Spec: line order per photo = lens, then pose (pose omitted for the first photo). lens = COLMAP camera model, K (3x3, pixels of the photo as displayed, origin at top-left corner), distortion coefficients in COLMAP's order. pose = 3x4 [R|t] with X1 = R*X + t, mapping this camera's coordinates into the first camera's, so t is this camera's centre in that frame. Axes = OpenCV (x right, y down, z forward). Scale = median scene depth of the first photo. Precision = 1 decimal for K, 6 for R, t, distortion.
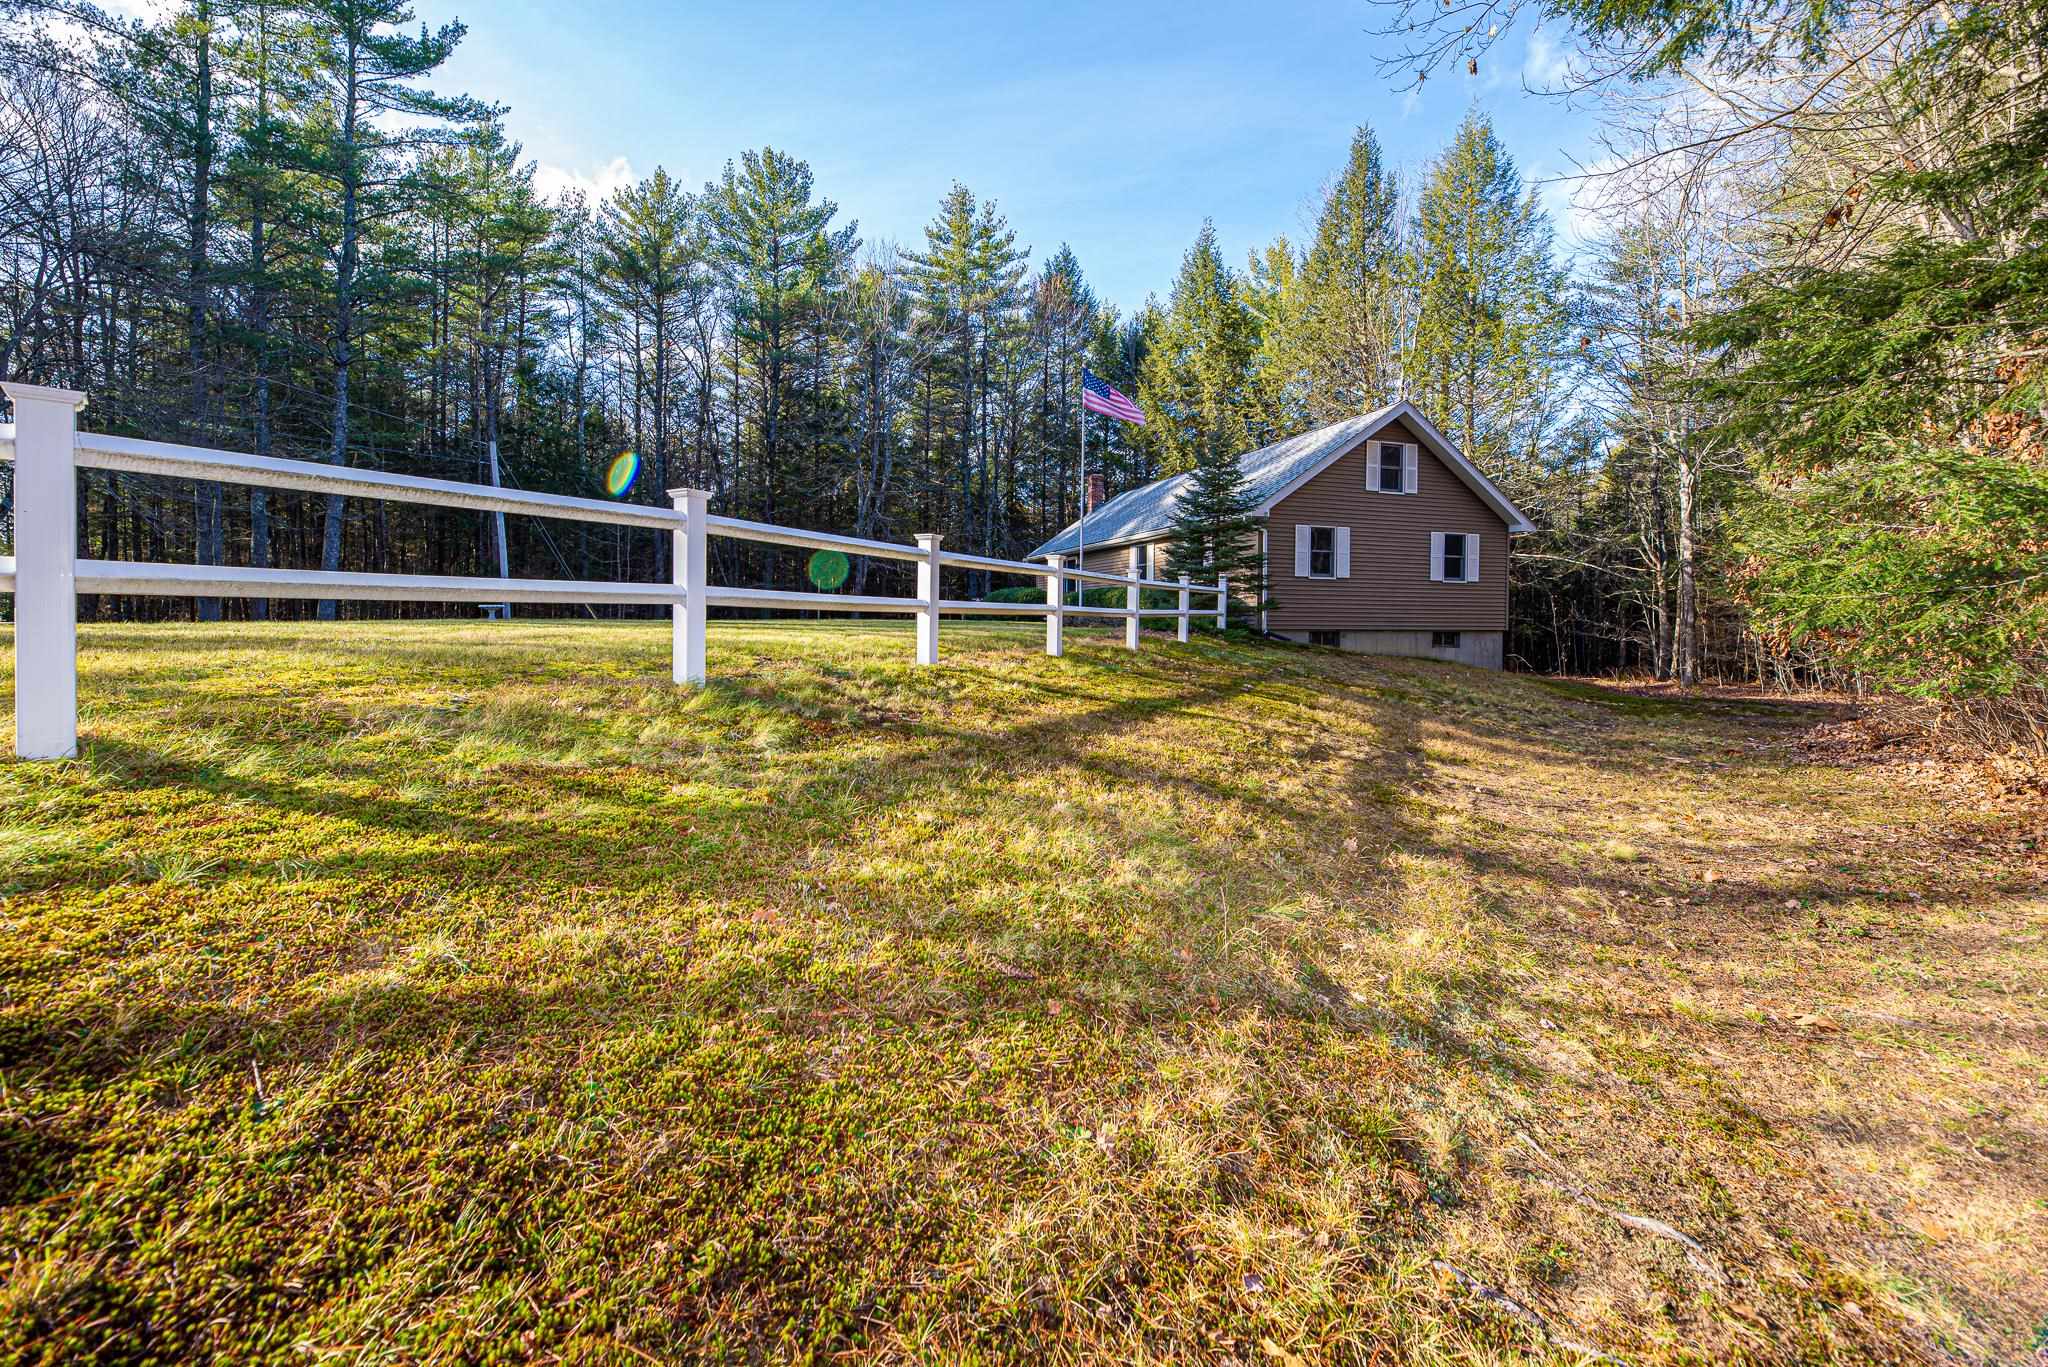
lens RADIAL K [[823.5, 0, 1042.6], [0, 823.5, 628.0], [0, 0, 1]] dist [-0.001104, -0.003166]
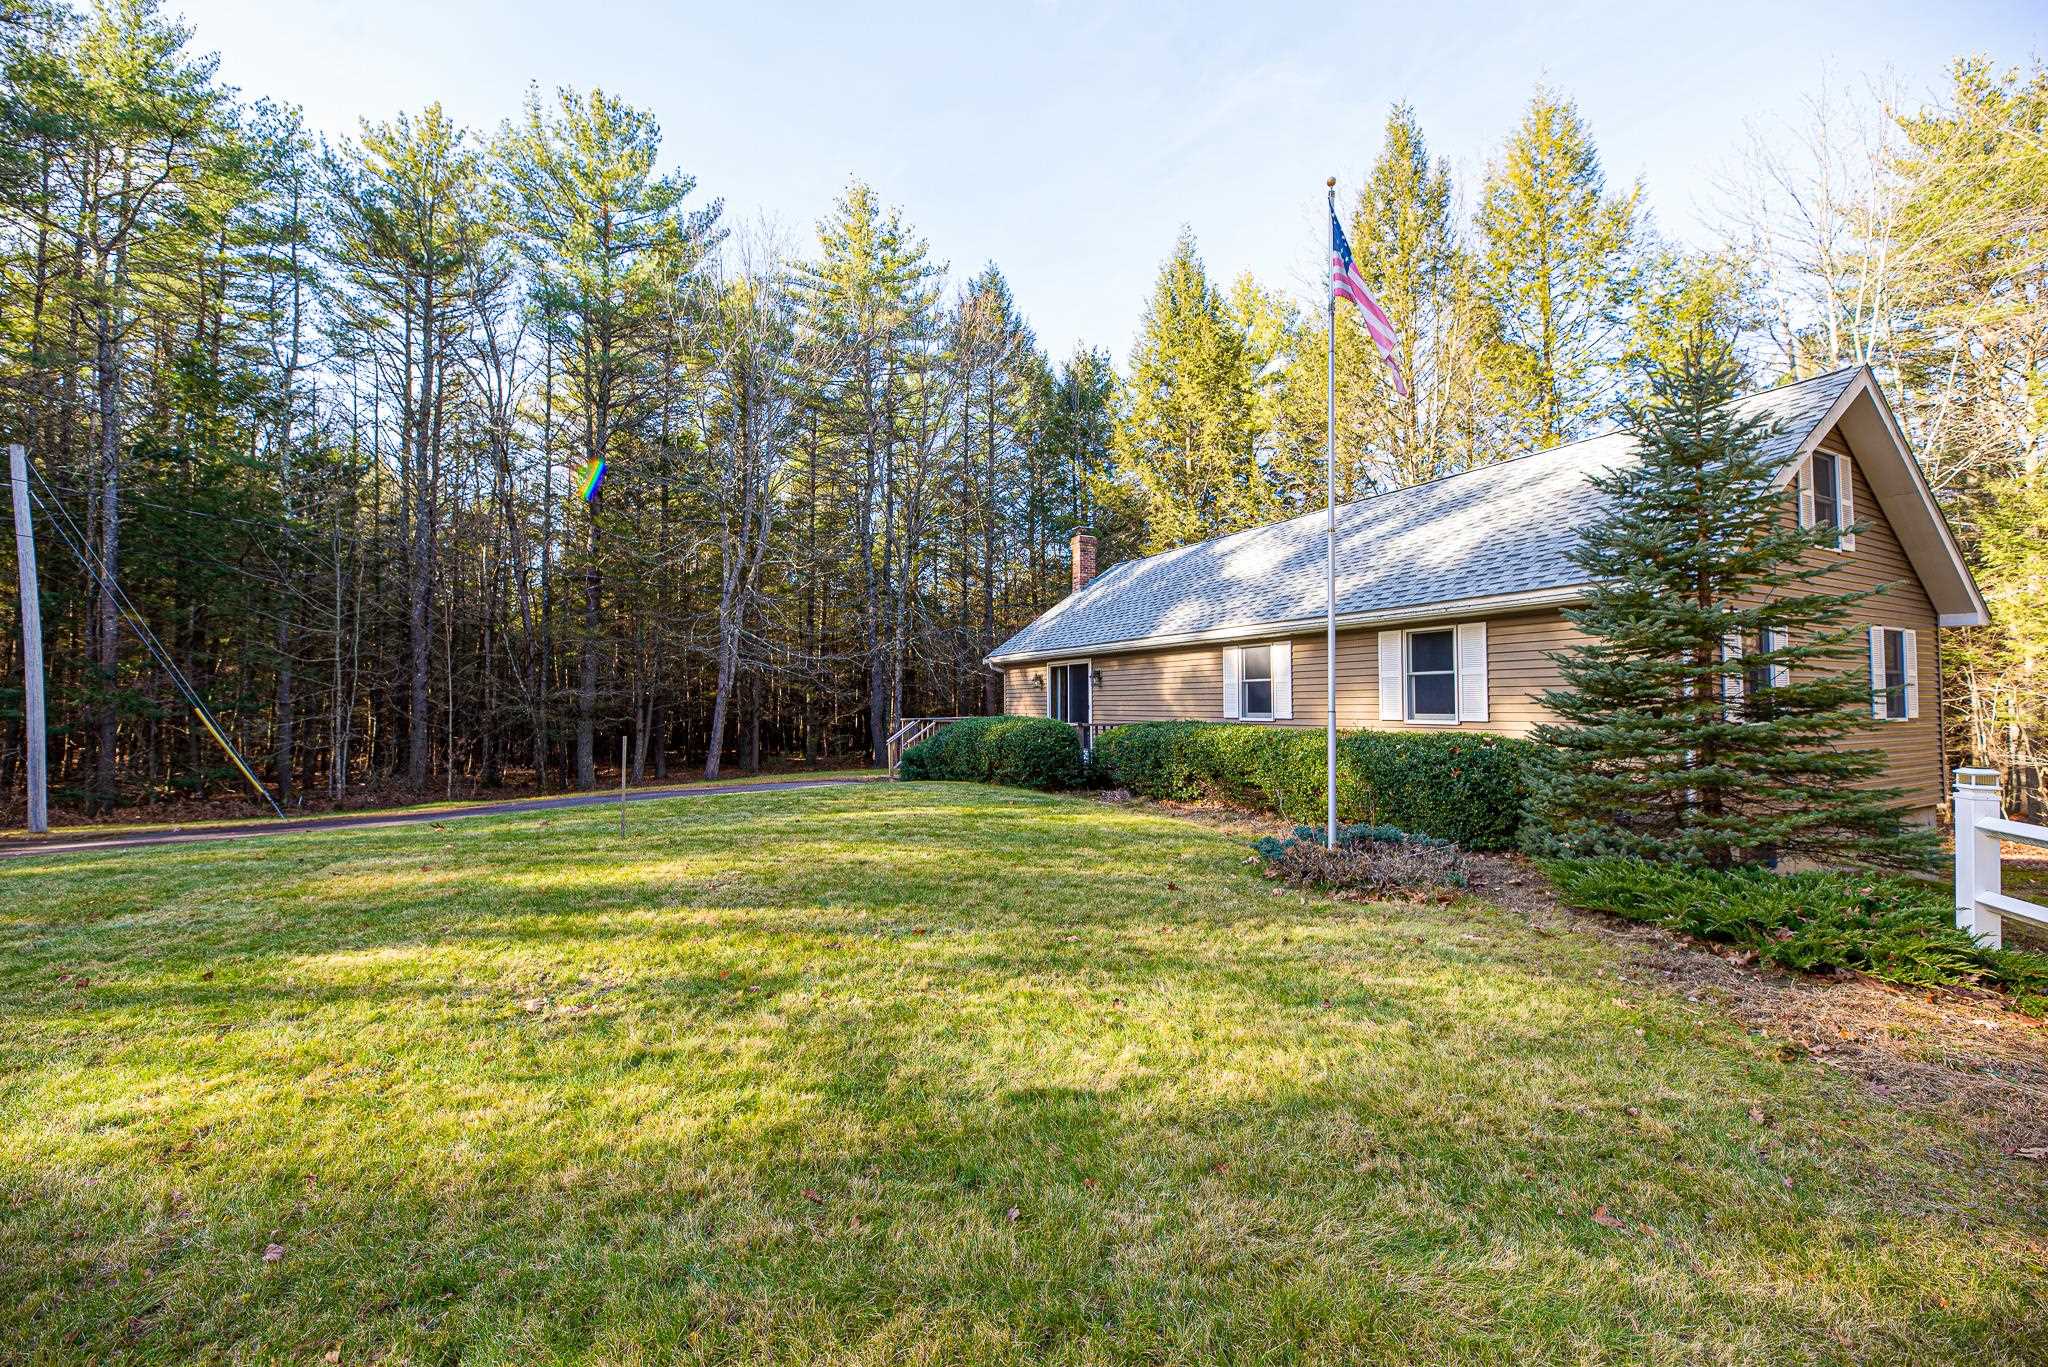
lens RADIAL K [[823.5, 0, 1025.0], [0, 823.5, 678.2], [0, 0, 1]] dist [-0.001104, -0.003166]
pose [[0.990813, -0.003710, 0.135190, -0.054369], [0.009813, 0.998961, -0.044503, -0.025754], [-0.134885, 0.045420, 0.989820, 0.233120]]
